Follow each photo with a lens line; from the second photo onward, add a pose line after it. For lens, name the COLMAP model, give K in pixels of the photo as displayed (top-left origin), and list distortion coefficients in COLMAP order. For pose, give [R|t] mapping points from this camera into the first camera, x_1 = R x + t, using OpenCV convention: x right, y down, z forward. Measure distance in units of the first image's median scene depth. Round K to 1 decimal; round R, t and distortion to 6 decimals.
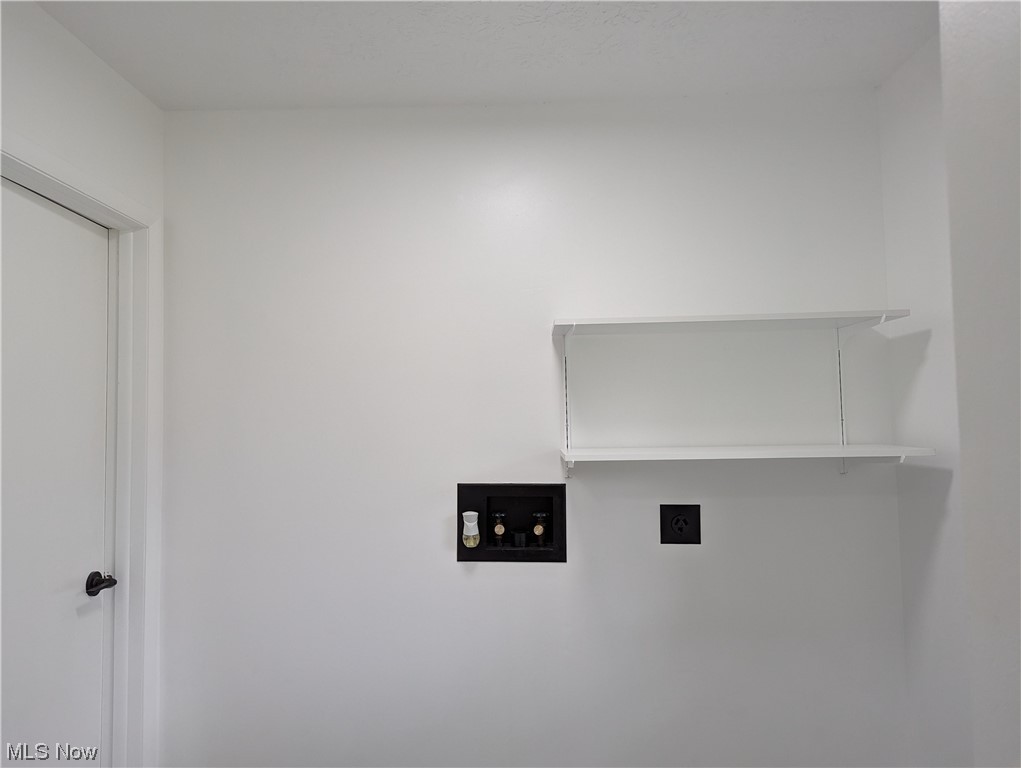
lens RADIAL K [[721.2, 0, 501.0], [0, 721.2, 383.1], [0, 0, 1]] dist [0.036274, -0.026144]
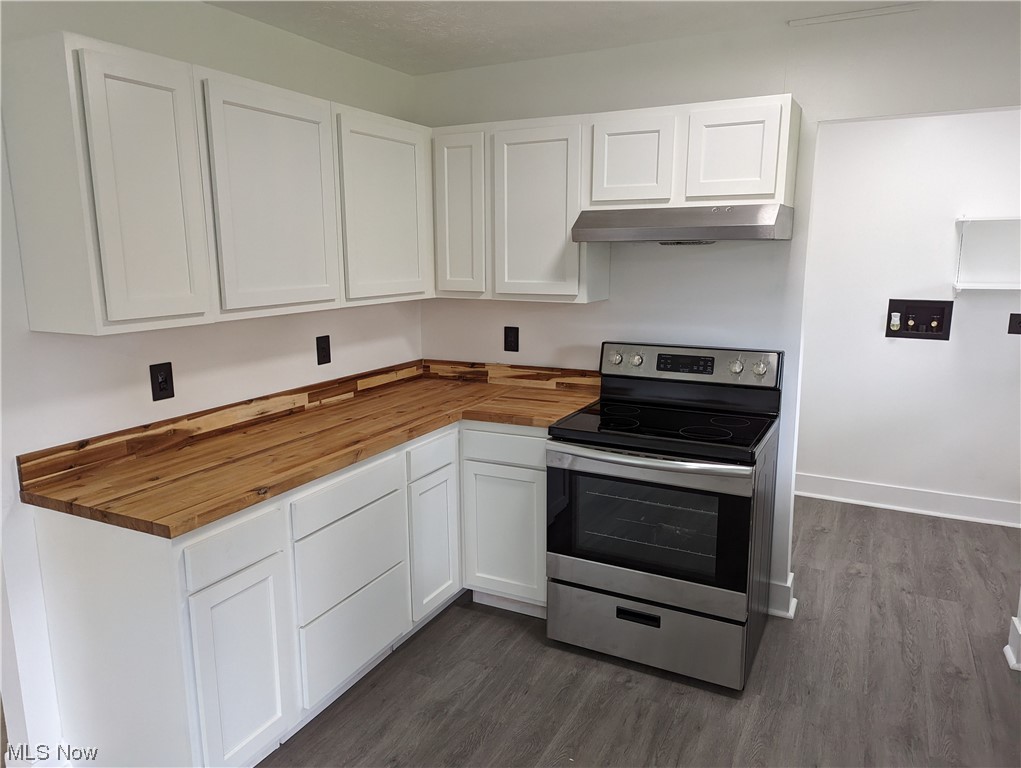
lens RADIAL K [[721.2, 0, 501.4], [0, 721.2, 381.4], [0, 0, 1]] dist [0.036274, -0.026144]
pose [[0.891468, 0.089088, -0.444238, -0.104563], [0.026030, 0.968789, 0.246518, -0.165385], [0.452335, -0.231327, 0.861325, -1.287724]]
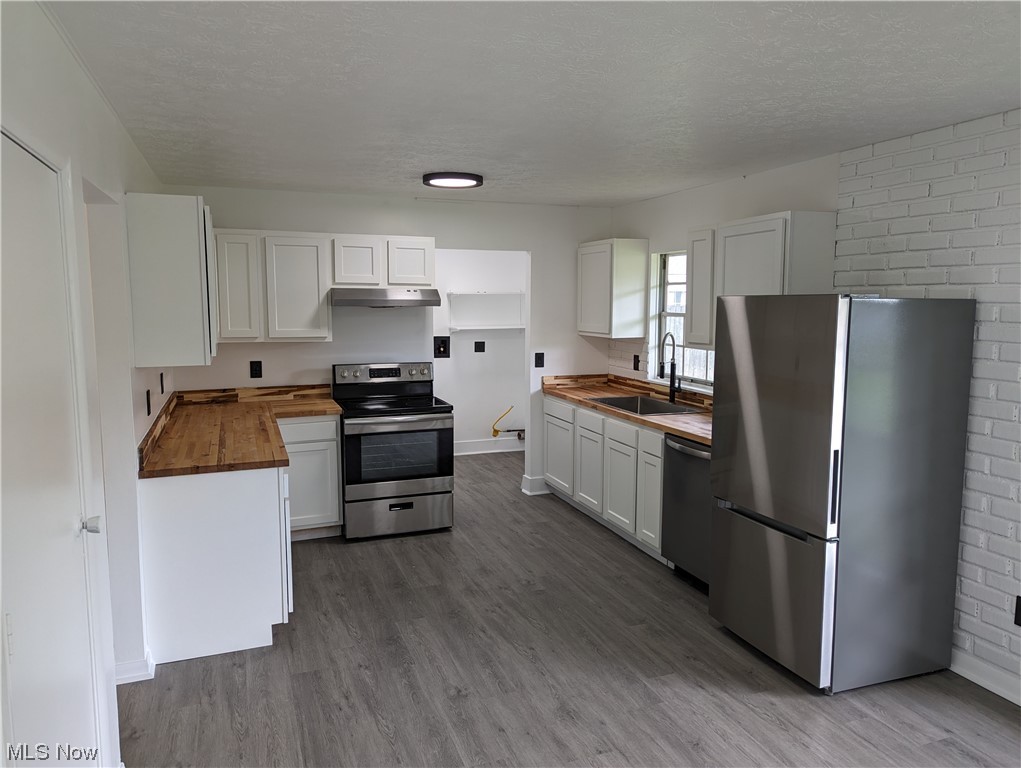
lens RADIAL K [[721.2, 0, 513.6], [0, 721.2, 382.3], [0, 0, 1]] dist [0.036274, -0.026144]
pose [[0.925821, -0.028651, 0.376876, -0.973472], [-0.040531, 0.983848, 0.174360, -0.272056], [-0.375784, -0.176701, 0.909705, -2.414193]]
